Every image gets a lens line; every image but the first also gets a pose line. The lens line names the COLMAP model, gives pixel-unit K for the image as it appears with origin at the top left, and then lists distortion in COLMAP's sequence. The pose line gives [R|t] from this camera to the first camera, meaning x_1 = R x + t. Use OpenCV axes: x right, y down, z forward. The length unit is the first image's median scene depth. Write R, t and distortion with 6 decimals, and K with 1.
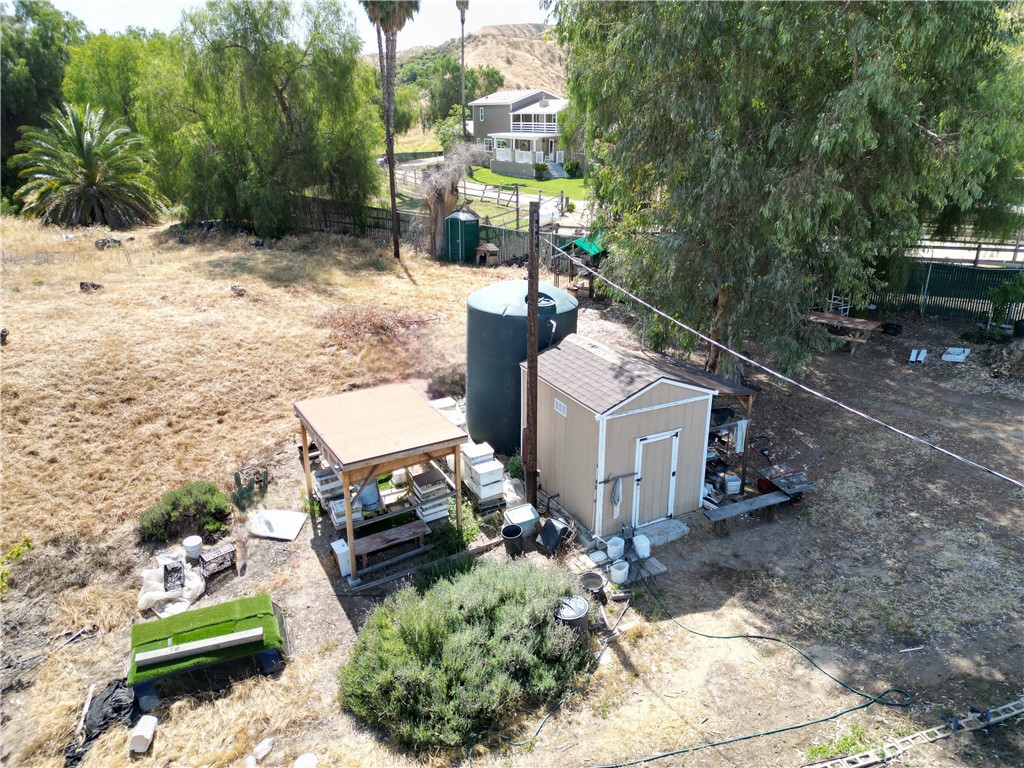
lens RADIAL K [[711.0, 0, 518.7], [0, 711.0, 385.0], [0, 0, 1]] dist [0.060256, -0.054954]
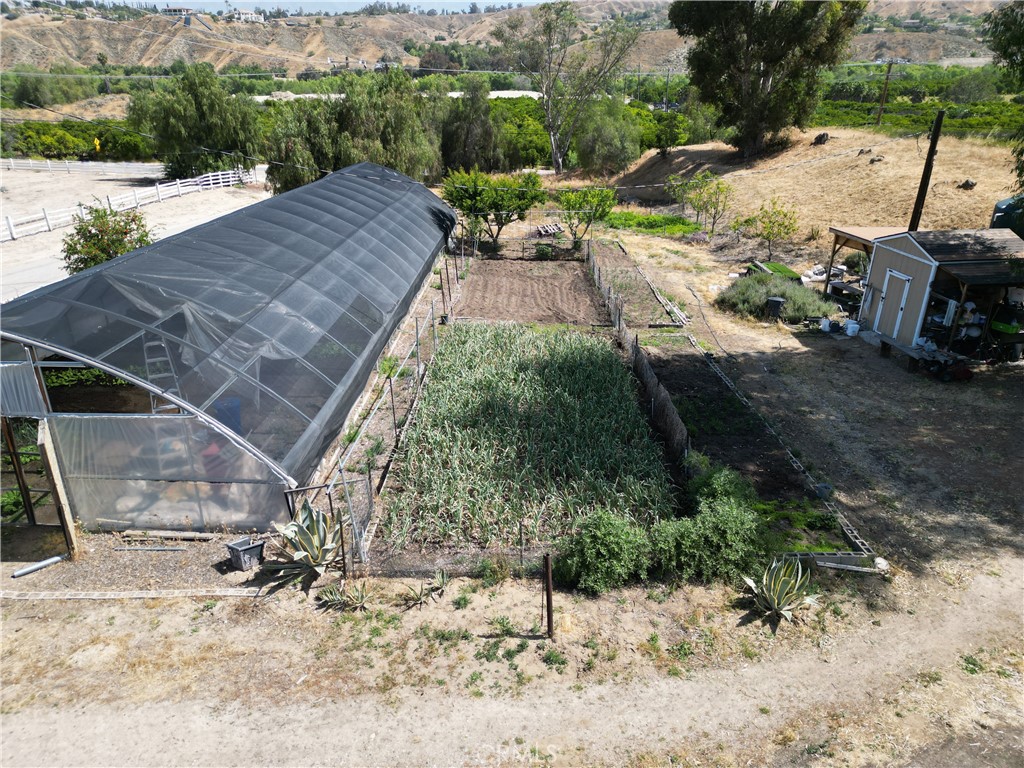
lens RADIAL K [[711.0, 0, 509.3], [0, 711.0, 379.9], [0, 0, 1]] dist [0.060256, -0.054954]
pose [[-0.293288, 0.394695, -0.870746, 1.737344], [-0.331711, 0.812204, 0.479887, -0.193009], [0.896632, 0.429581, -0.107285, 0.488971]]
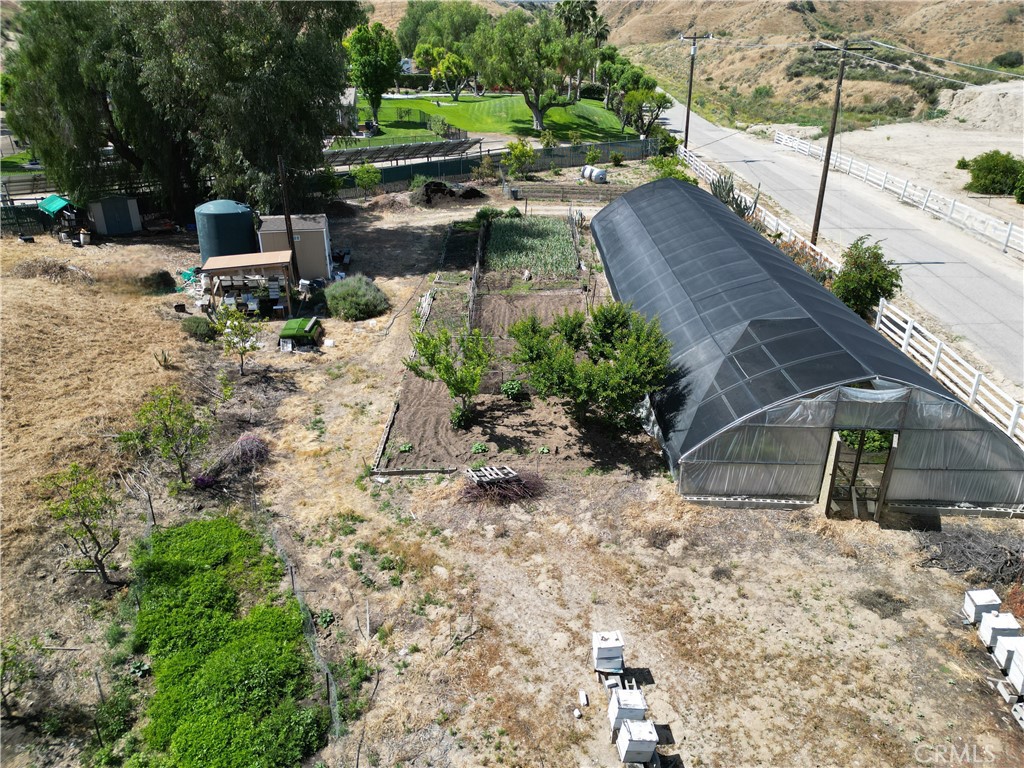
lens RADIAL K [[711.0, 0, 512.6], [0, 711.0, 384.1], [0, 0, 1]] dist [0.060256, -0.054954]
pose [[0.285704, -0.375457, 0.881706, -2.112539], [0.337667, 0.900490, 0.274040, 0.060609], [-0.896858, 0.219428, 0.384053, -0.541272]]
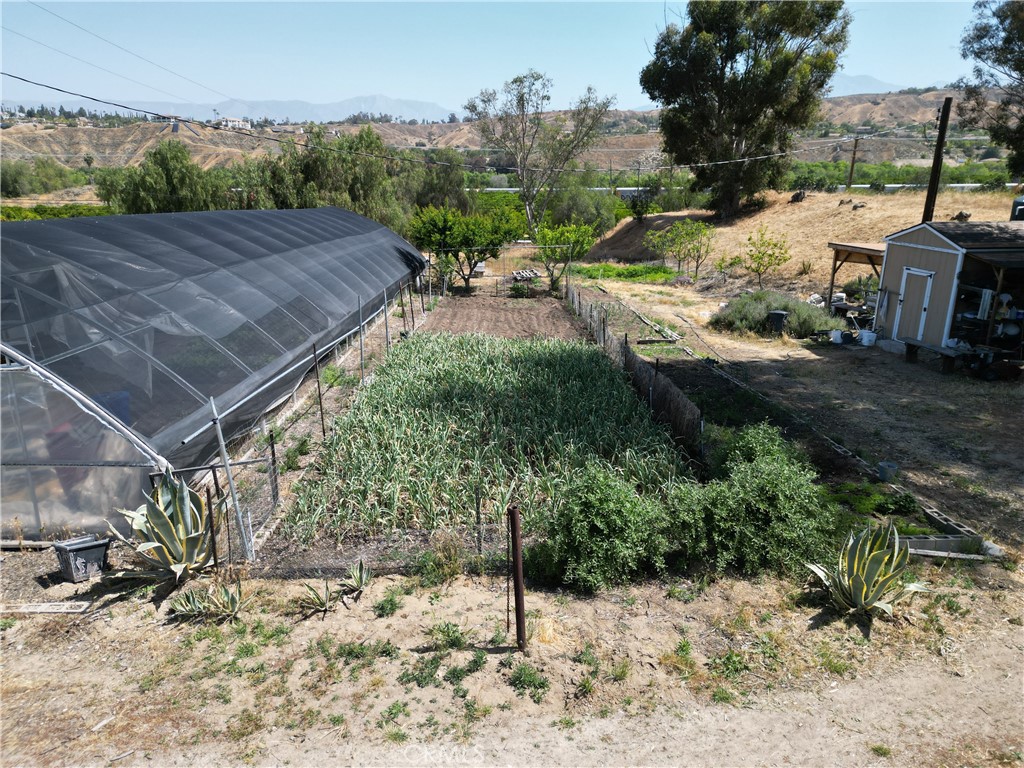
lens RADIAL K [[711.0, 0, 509.9], [0, 711.0, 384.8], [0, 0, 1]] dist [0.060256, -0.054954]
pose [[-0.264015, 0.288793, -0.920269, 1.590544], [-0.332263, 0.868490, 0.367867, 0.013426], [0.905482, 0.402894, -0.133339, 0.540196]]
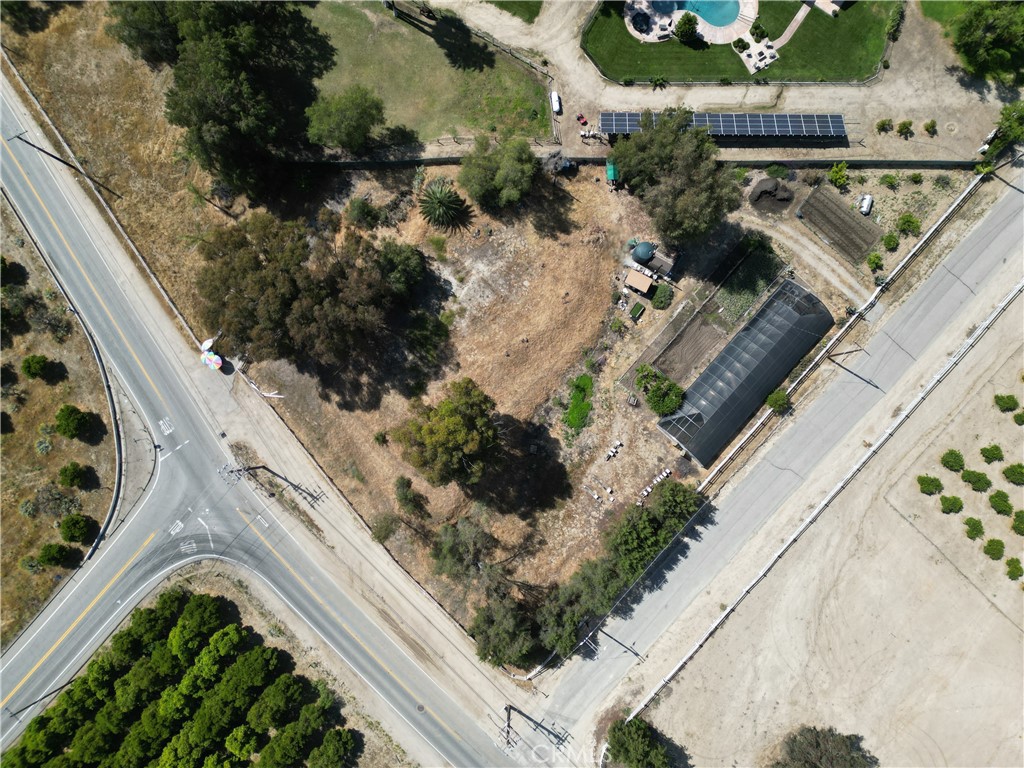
lens RADIAL K [[711.0, 0, 517.6], [0, 711.0, 380.5], [0, 0, 1]] dist [0.060256, -0.054954]
pose [[0.836724, -0.547320, 0.018266, -1.999045], [0.195368, 0.329499, 0.923722, -6.863825], [-0.511590, -0.769331, 0.382629, -2.068507]]
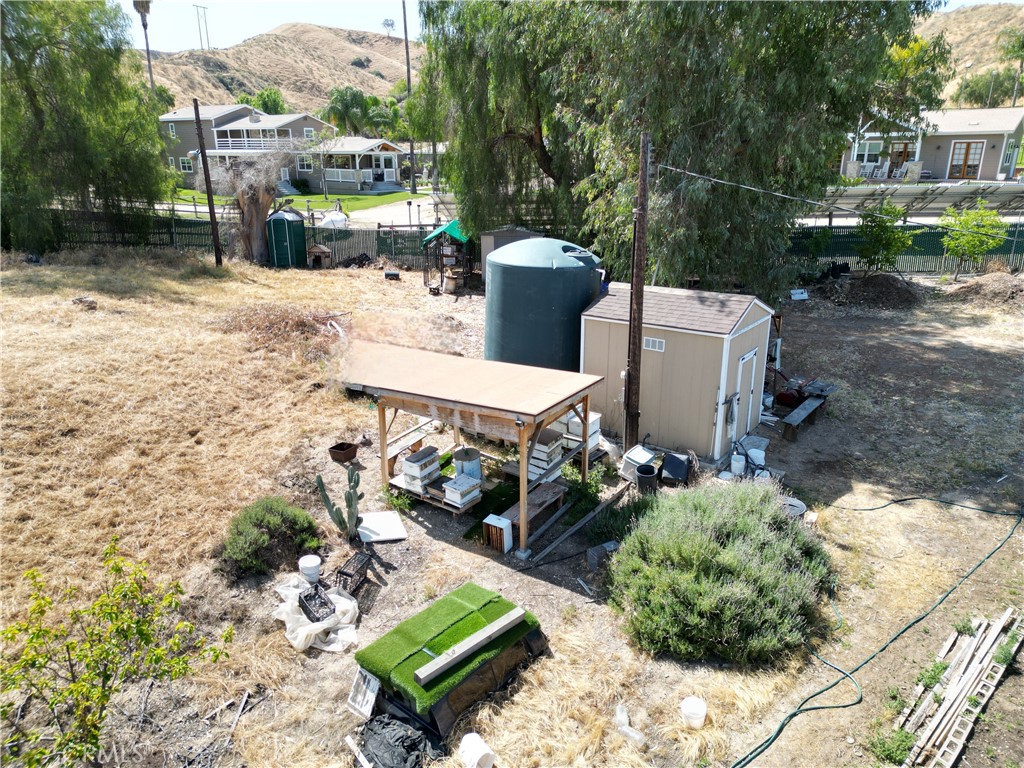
lens RADIAL K [[711.0, 0, 515.5], [0, 711.0, 384.8], [0, 0, 1]] dist [0.060256, -0.054954]
pose [[0.893782, -0.140395, 0.425962, -0.548184], [0.159205, 0.987207, -0.008676, 0.065124], [-0.419295, 0.075569, 0.904700, 0.163987]]
